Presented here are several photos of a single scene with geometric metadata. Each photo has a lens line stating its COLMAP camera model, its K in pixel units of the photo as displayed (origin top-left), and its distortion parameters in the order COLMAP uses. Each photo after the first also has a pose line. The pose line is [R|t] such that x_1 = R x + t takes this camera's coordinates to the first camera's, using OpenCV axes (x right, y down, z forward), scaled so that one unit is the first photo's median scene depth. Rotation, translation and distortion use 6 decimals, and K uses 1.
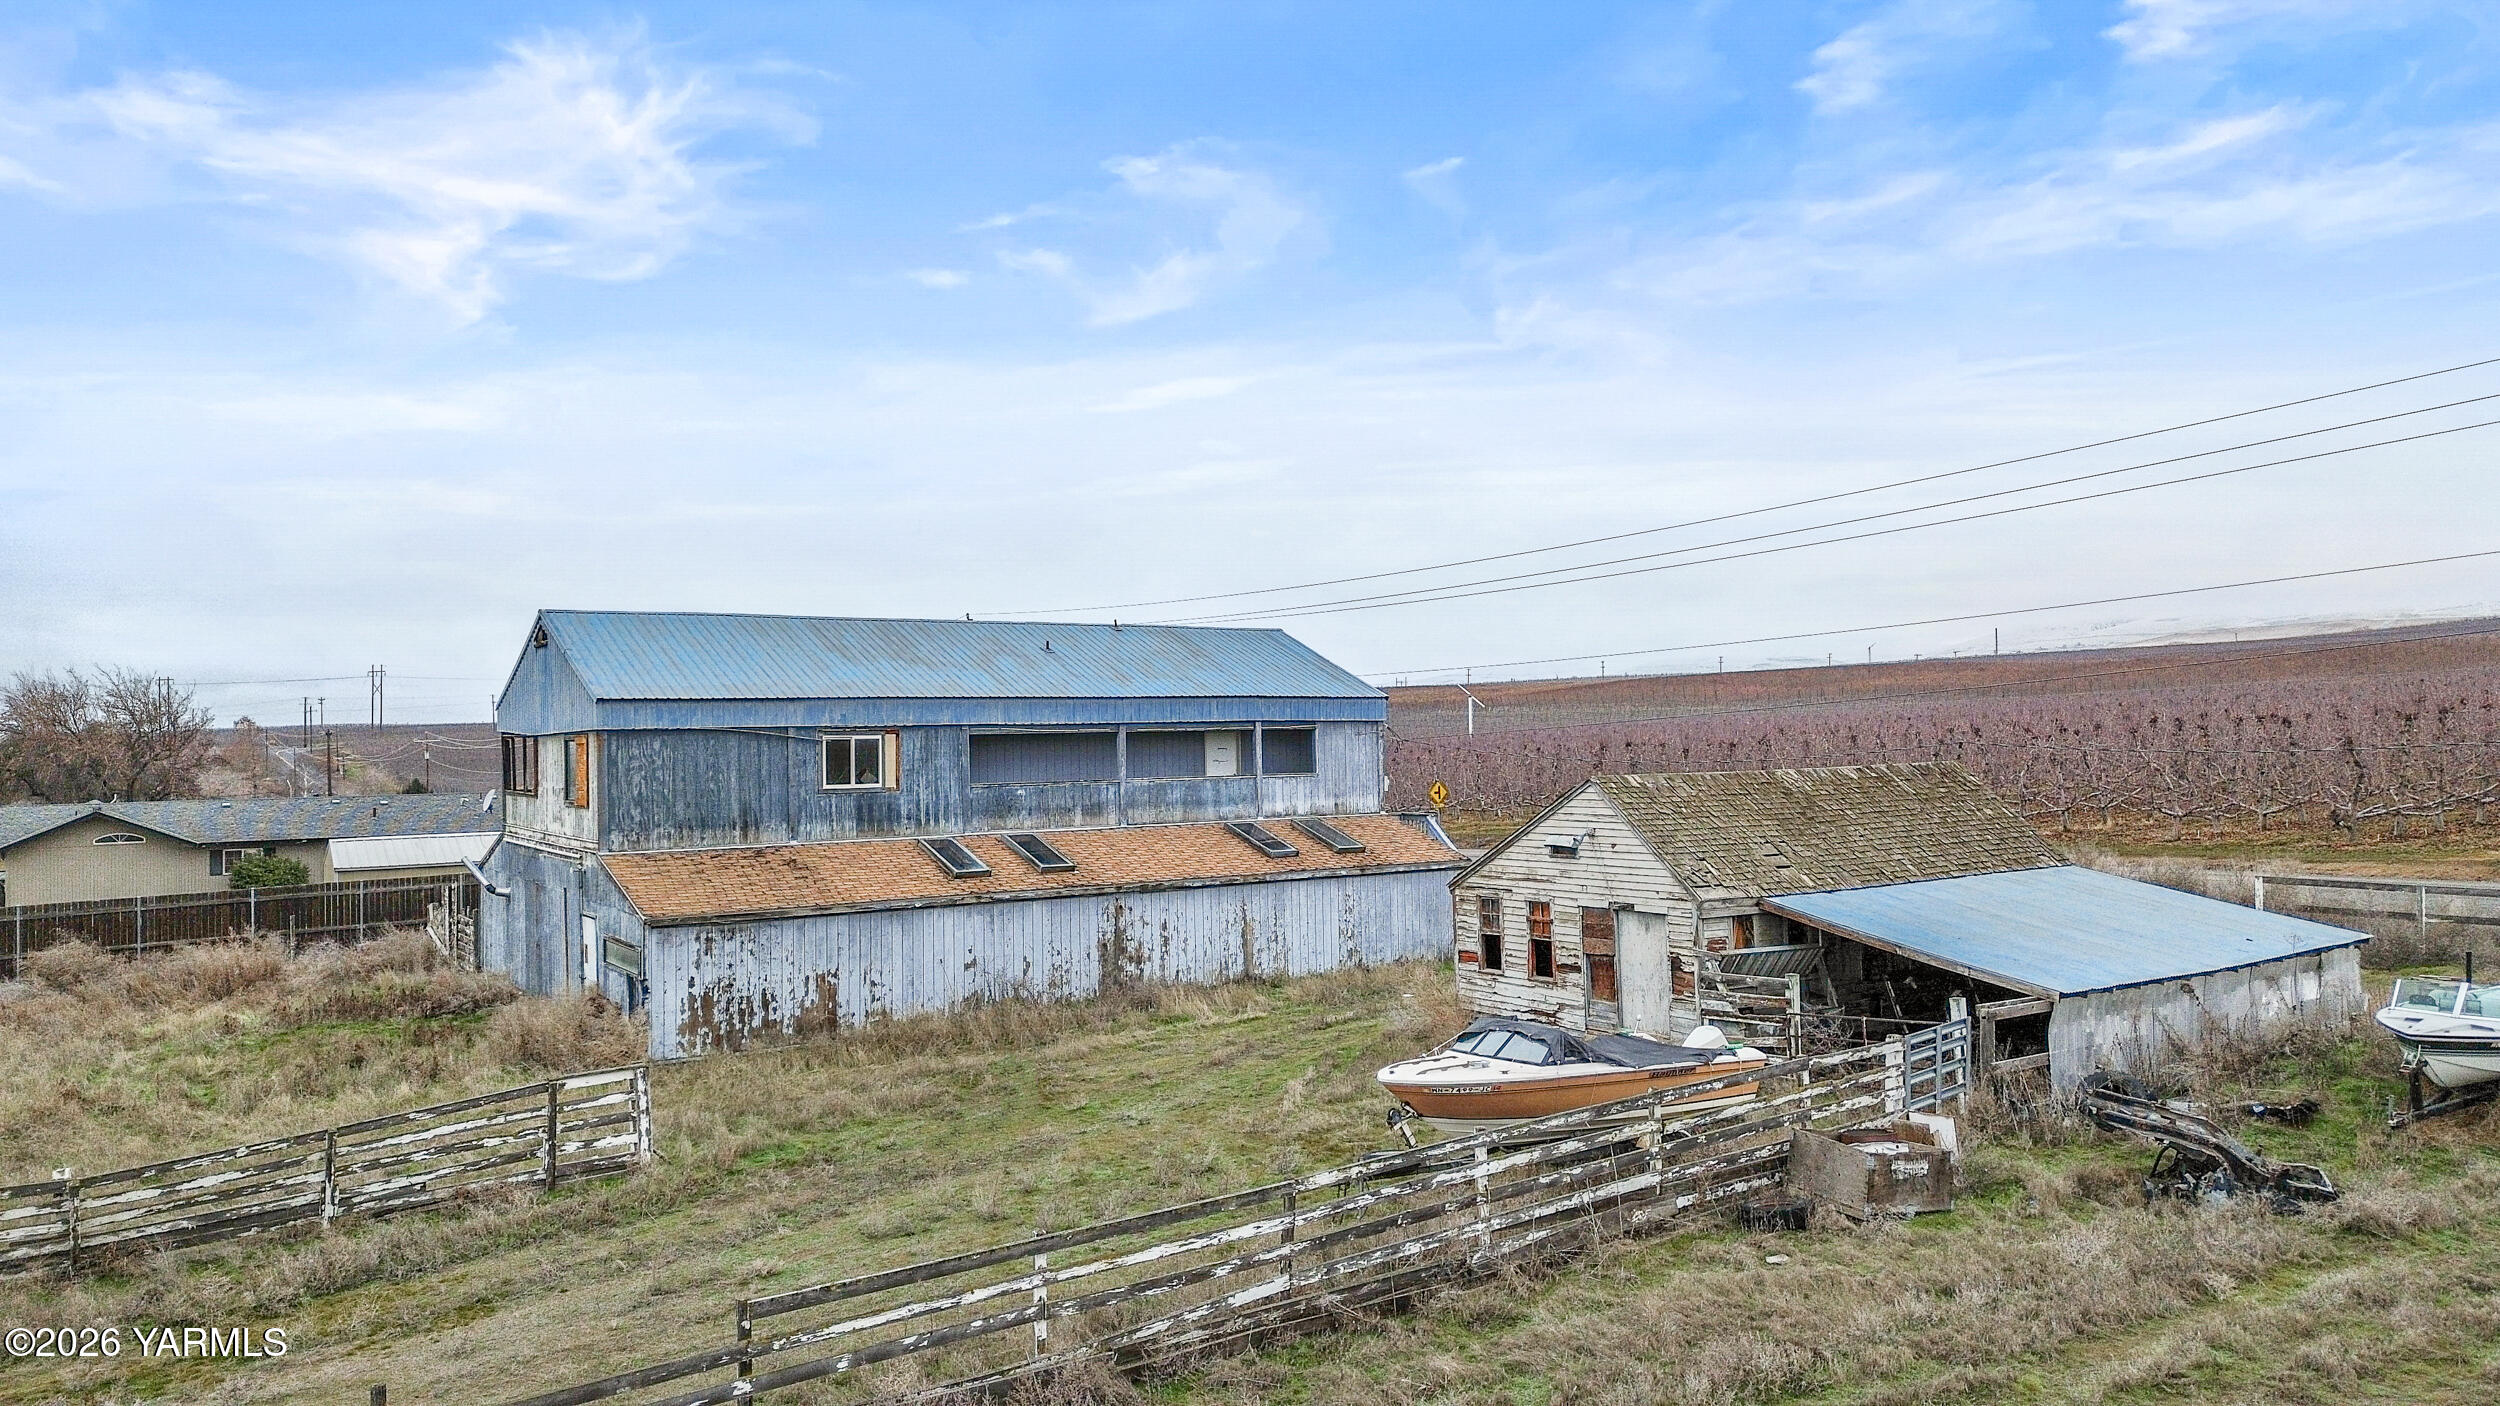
lens RADIAL K [[1760.3, 0, 1255.4], [0, 1760.3, 712.3], [0, 0, 1]] dist [0.058607, -0.043176]
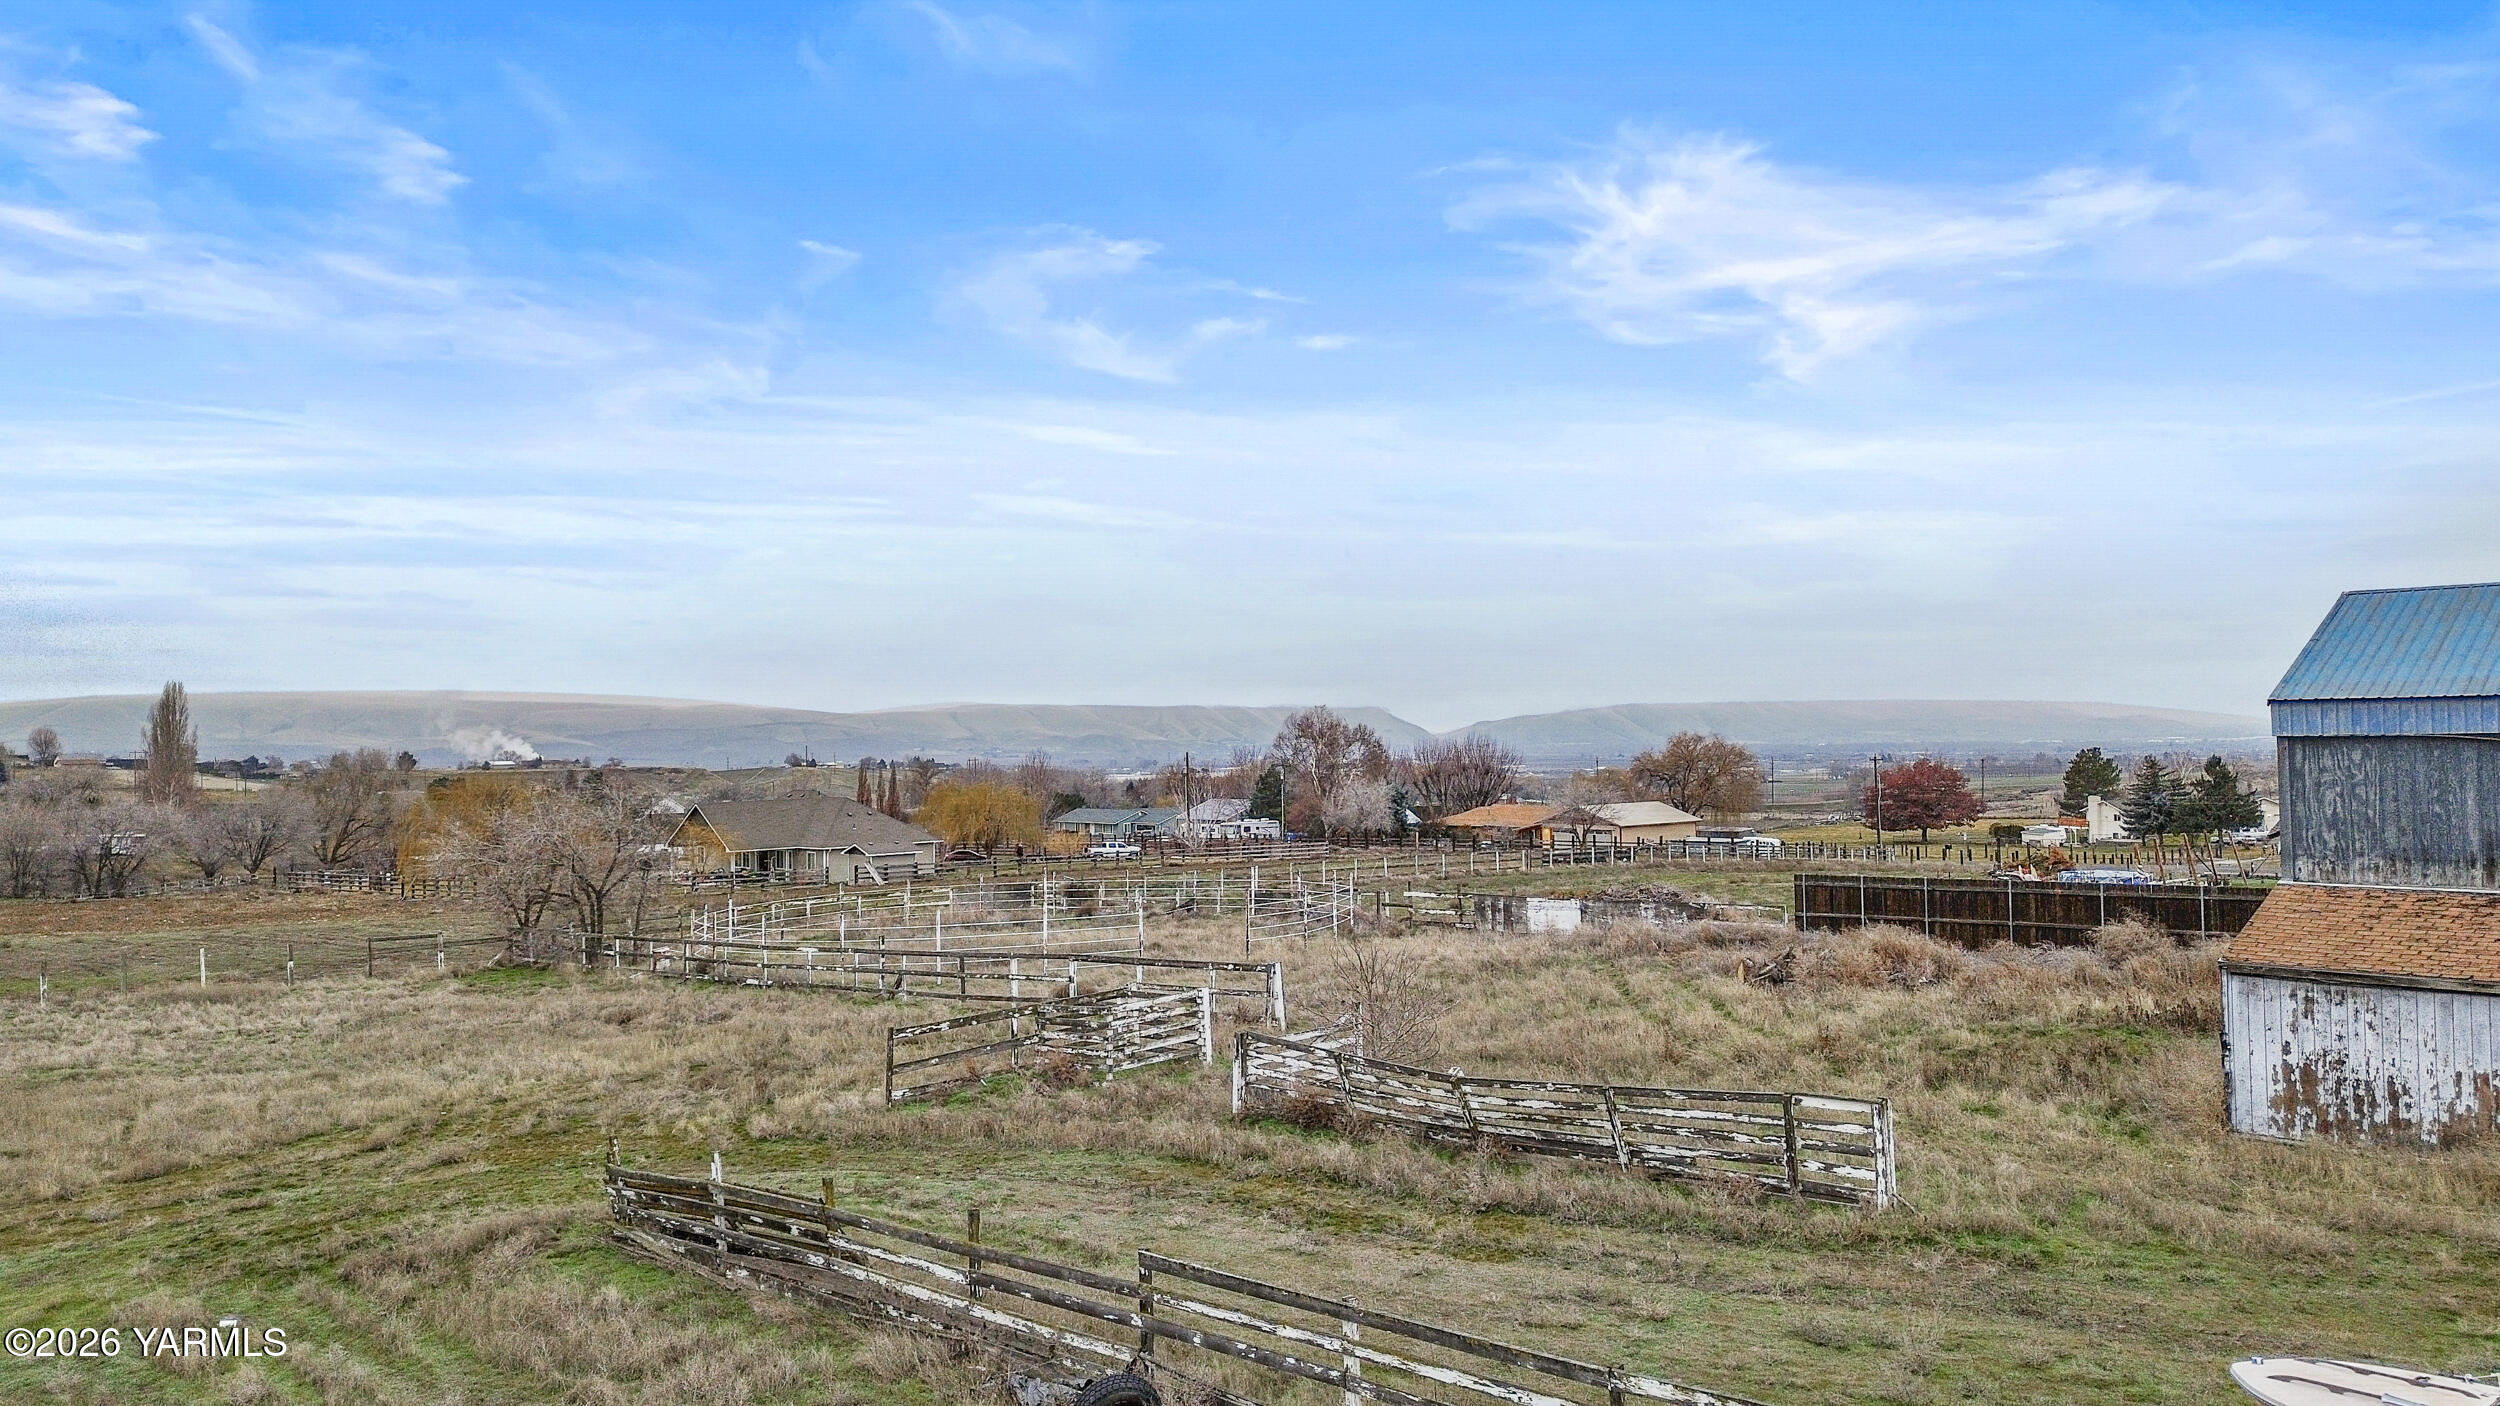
lens RADIAL K [[1760.3, 0, 1255.4], [0, 1760.3, 712.3], [0, 0, 1]] dist [0.058607, -0.043176]
pose [[0.217057, -0.002296, -0.976156, 0.384219], [0.017606, 0.999844, 0.001563, -0.012362], [0.976000, -0.017525, 0.217064, 0.357176]]
